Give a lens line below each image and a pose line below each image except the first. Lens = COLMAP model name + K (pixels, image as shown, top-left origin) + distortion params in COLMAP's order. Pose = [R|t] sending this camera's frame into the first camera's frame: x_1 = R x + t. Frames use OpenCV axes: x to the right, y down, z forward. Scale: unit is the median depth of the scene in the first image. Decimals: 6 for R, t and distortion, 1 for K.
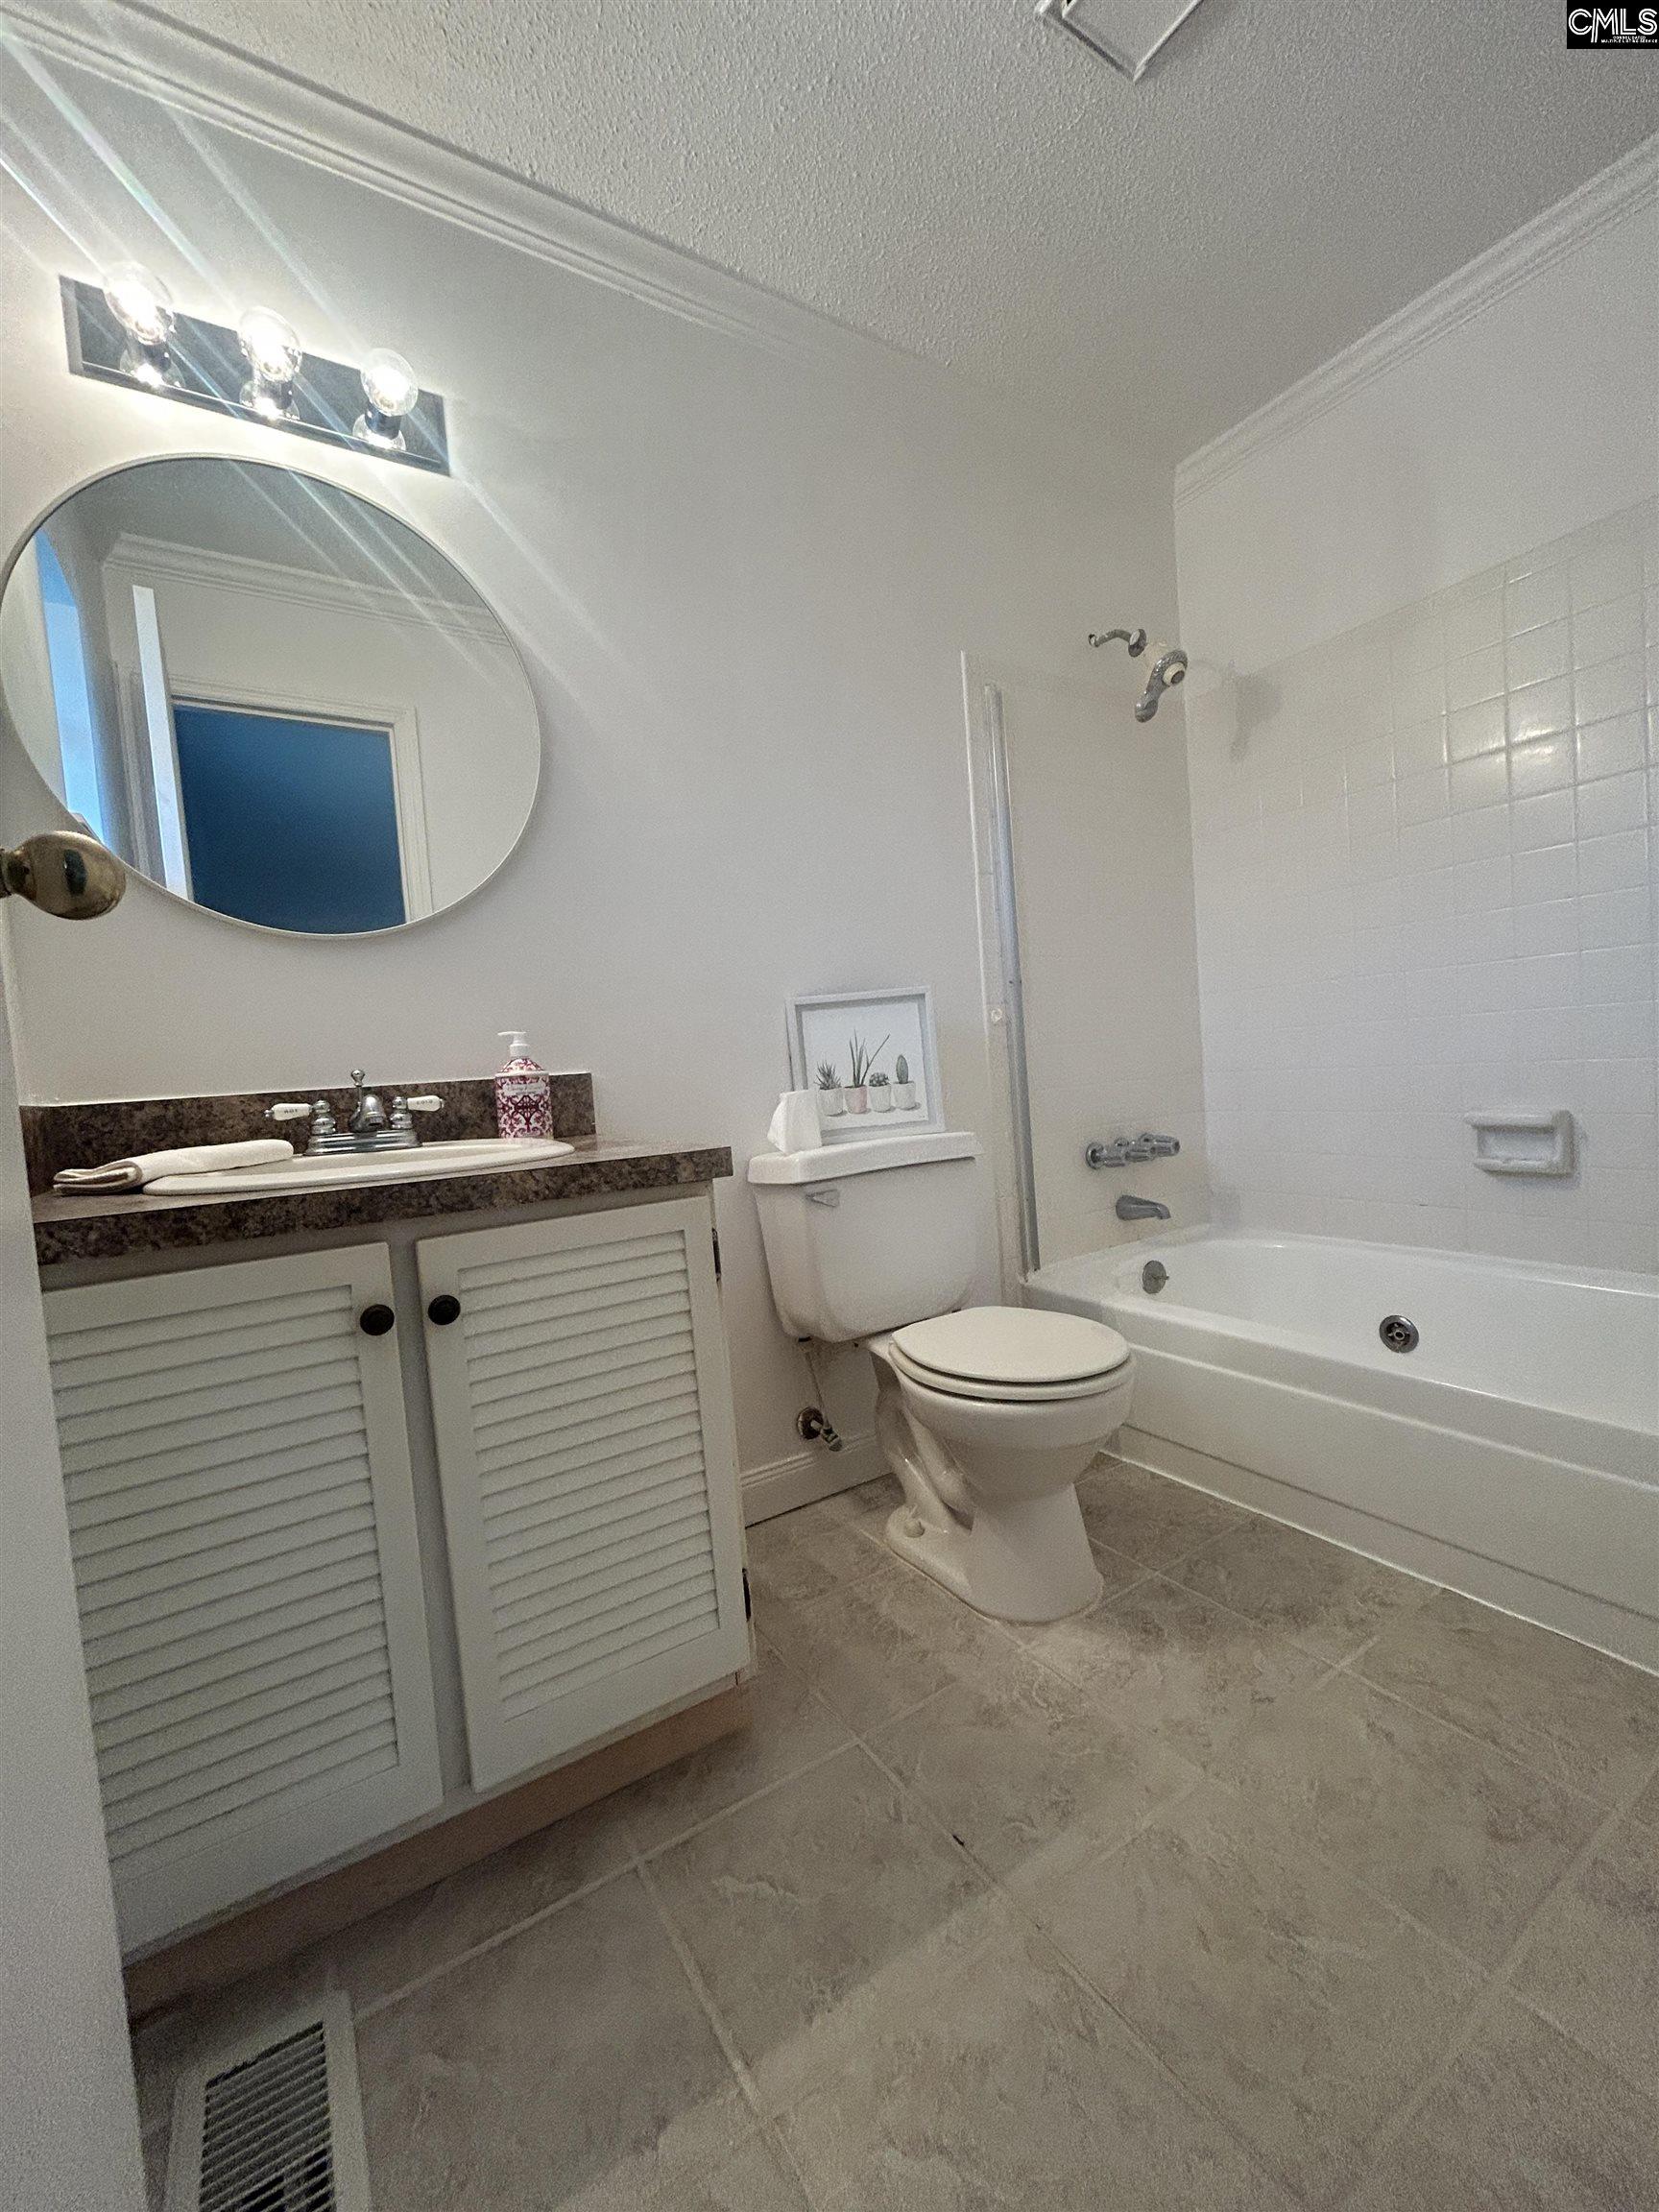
lens RADIAL K [[894.5, 0, 829.5], [0, 894.5, 1106.0], [0, 0, 1]] dist [-0.000413, -0.000217]
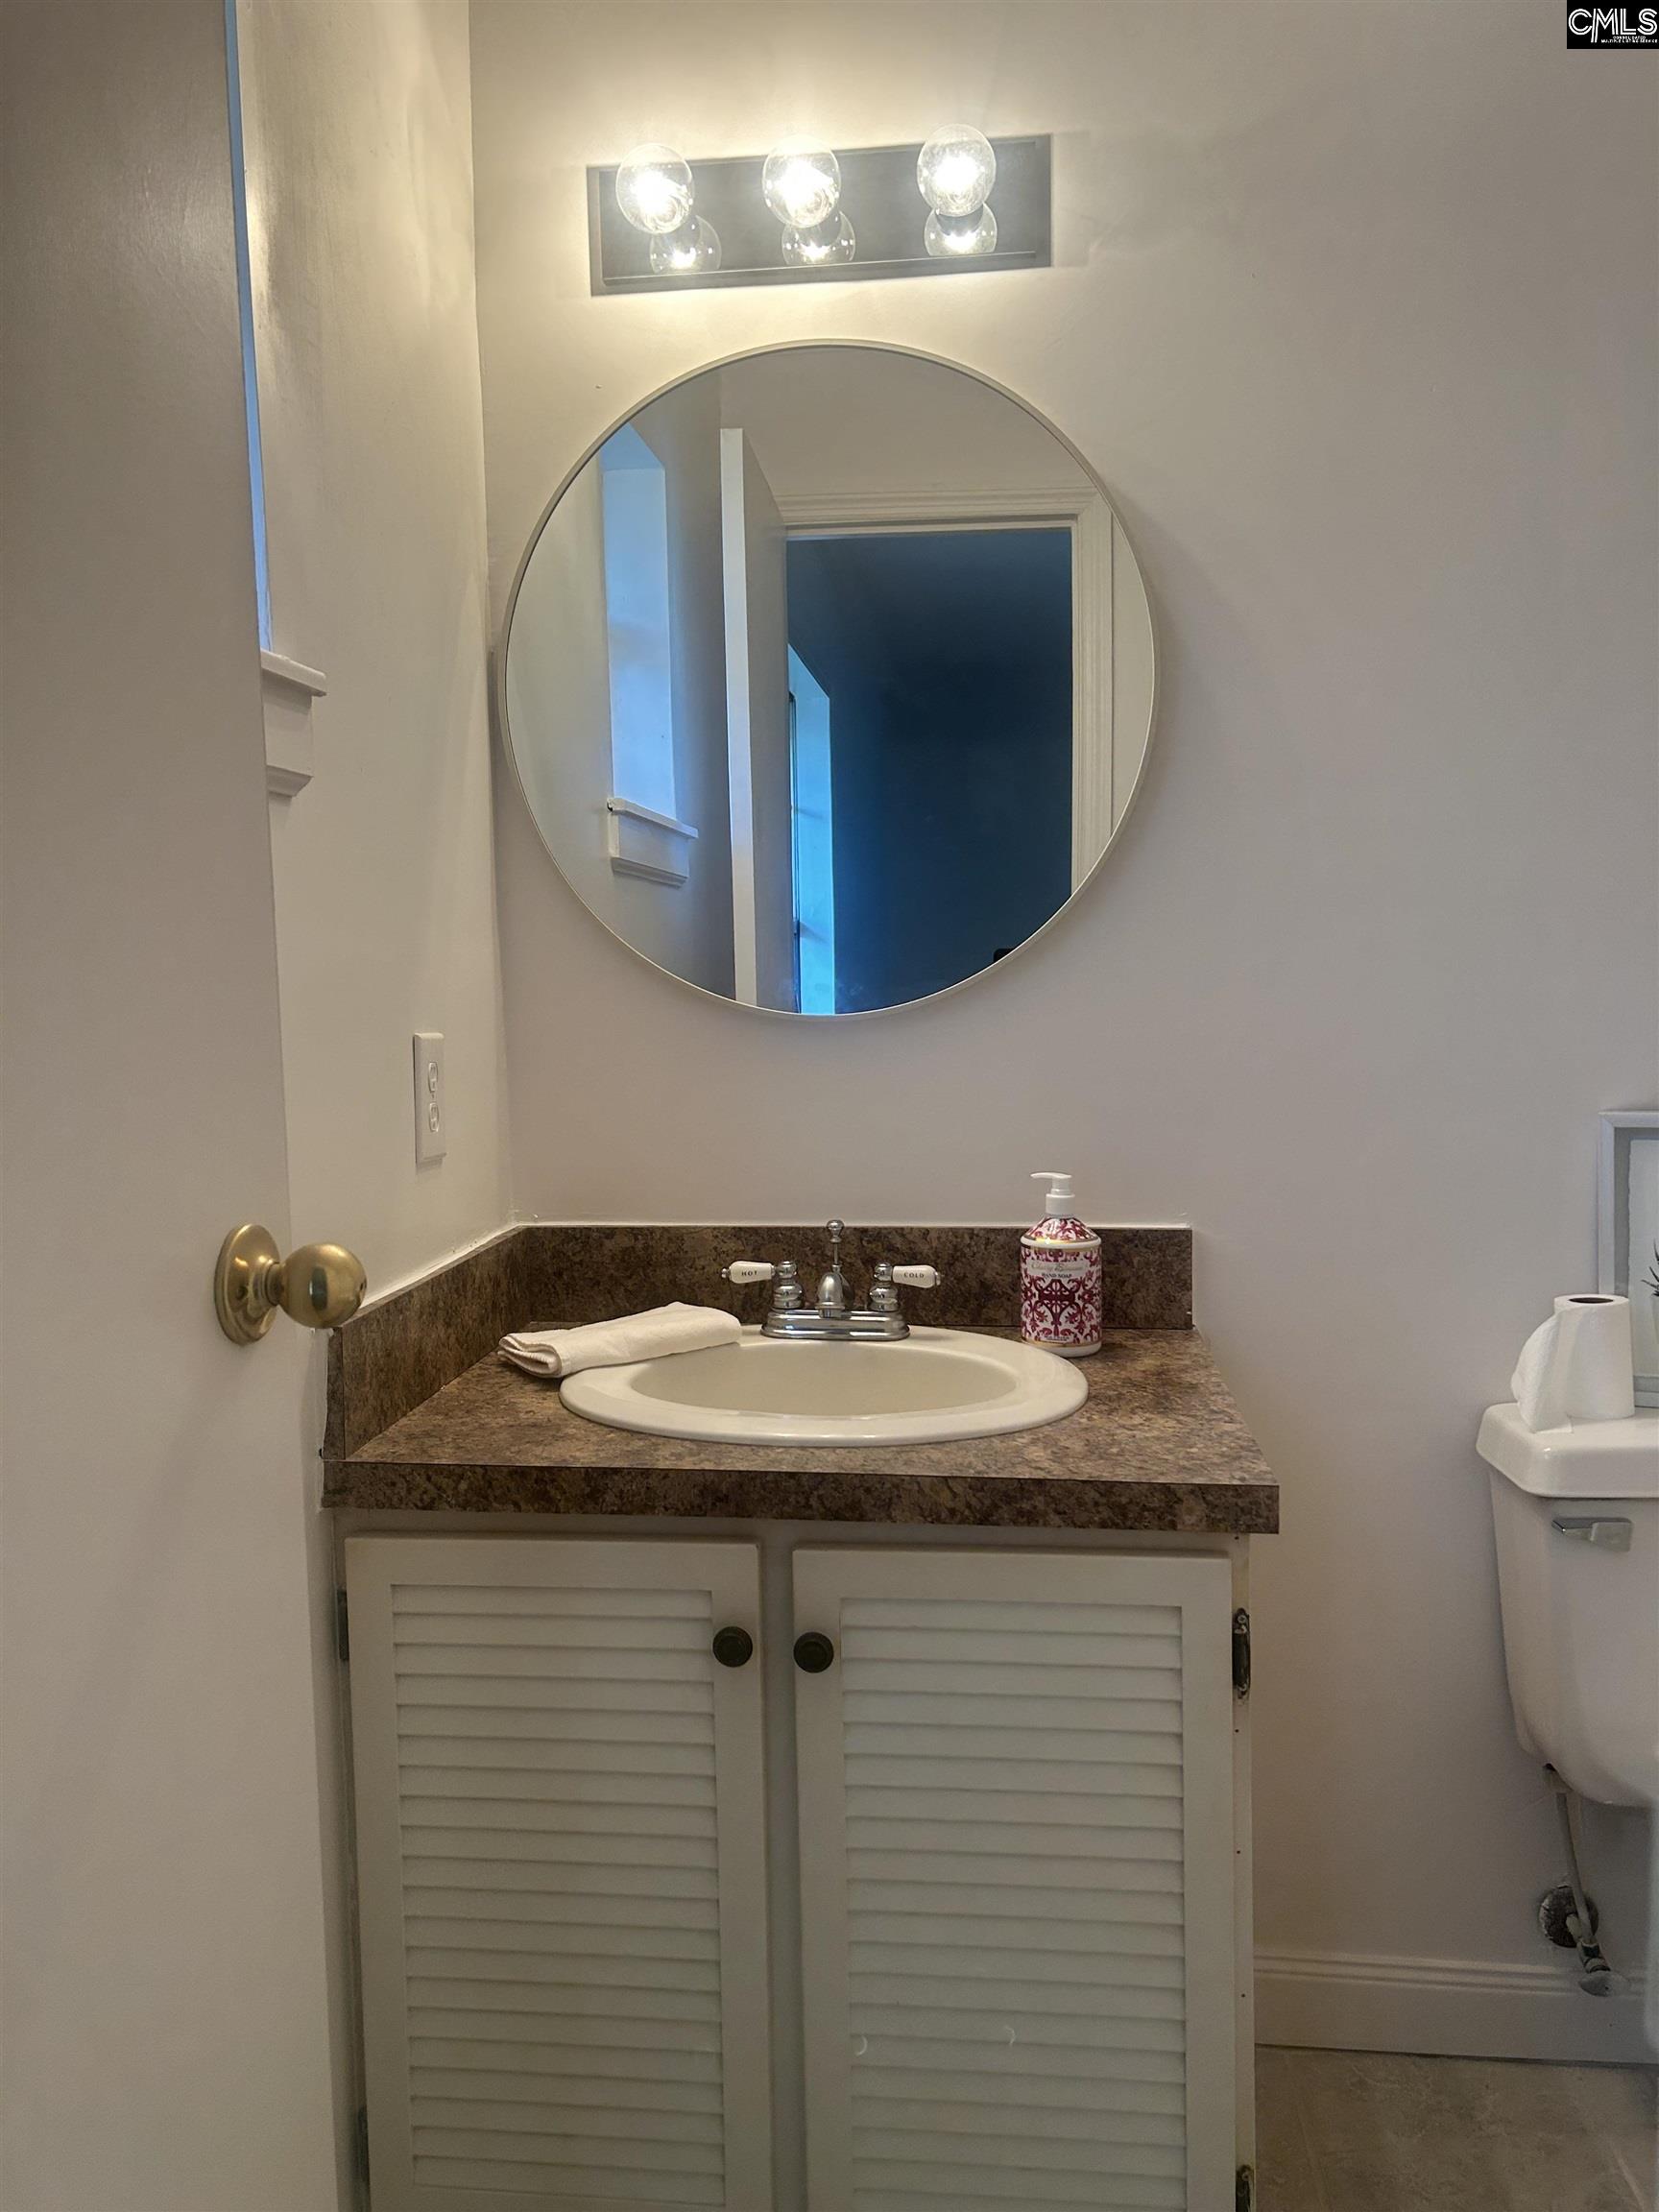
lens RADIAL K [[1660.0, 0, 829.5], [0, 1660.0, 1106.0], [0, 0, 1]] dist [0.075173, -0.084289]
pose [[0.778398, 0.111798, -0.617736, 0.295855], [-0.065581, 0.993112, 0.097095, -0.274763], [0.624336, -0.035067, 0.780368, -0.039828]]
